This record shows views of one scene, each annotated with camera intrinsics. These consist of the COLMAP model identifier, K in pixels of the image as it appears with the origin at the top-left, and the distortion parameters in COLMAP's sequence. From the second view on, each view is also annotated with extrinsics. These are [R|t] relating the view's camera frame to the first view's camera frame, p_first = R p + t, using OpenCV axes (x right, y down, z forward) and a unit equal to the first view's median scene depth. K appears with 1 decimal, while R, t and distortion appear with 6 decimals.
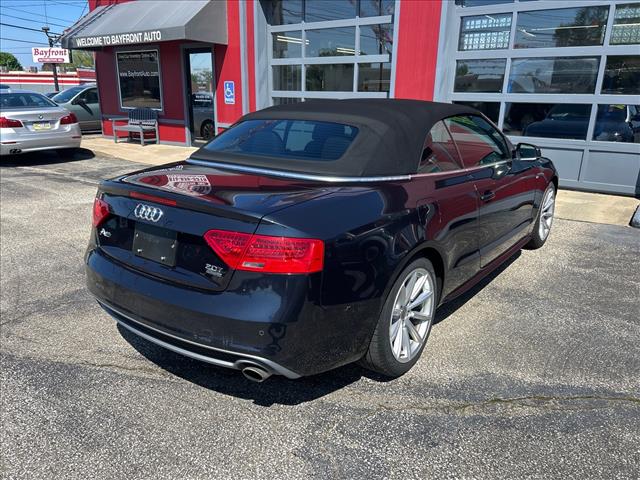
lens RADIAL K [[475.8, 0, 320.0], [0, 475.8, 240.0], [0, 0, 1]] dist [0.007409, 0.002072]
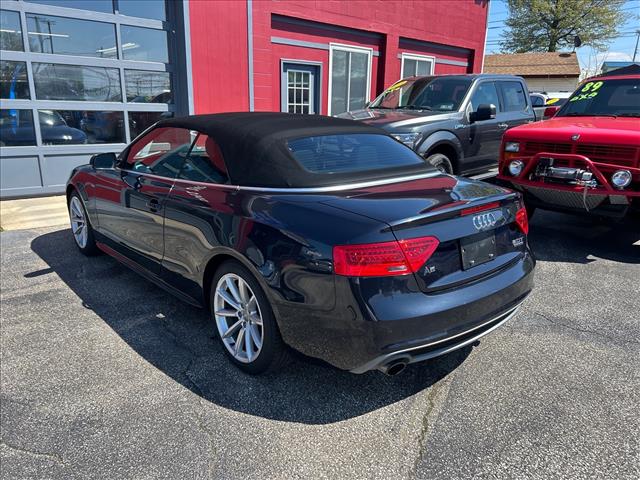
lens RADIAL K [[475.8, 0, 320.0], [0, 475.8, 240.0], [0, 0, 1]] dist [0.007409, 0.002072]
pose [[0.201041, -0.264759, 0.943125, -1.177920], [0.269821, 0.940506, 0.206508, -0.268596], [-0.941690, 0.212959, 0.260517, 0.858879]]
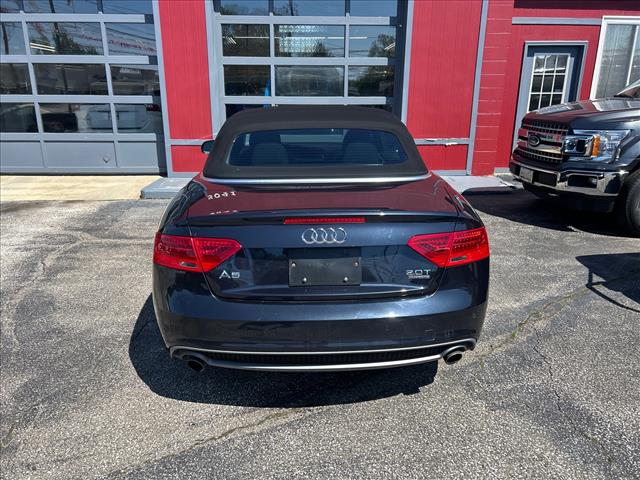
lens RADIAL K [[476.4, 0, 320.0], [0, 476.4, 240.0], [0, 0, 1]] dist [-0.000418, -0.008796]
pose [[0.776523, -0.191923, 0.600148, -0.731482], [0.193484, 0.979094, 0.062760, -0.080593], [-0.599646, 0.067384, 0.797423, 0.220185]]
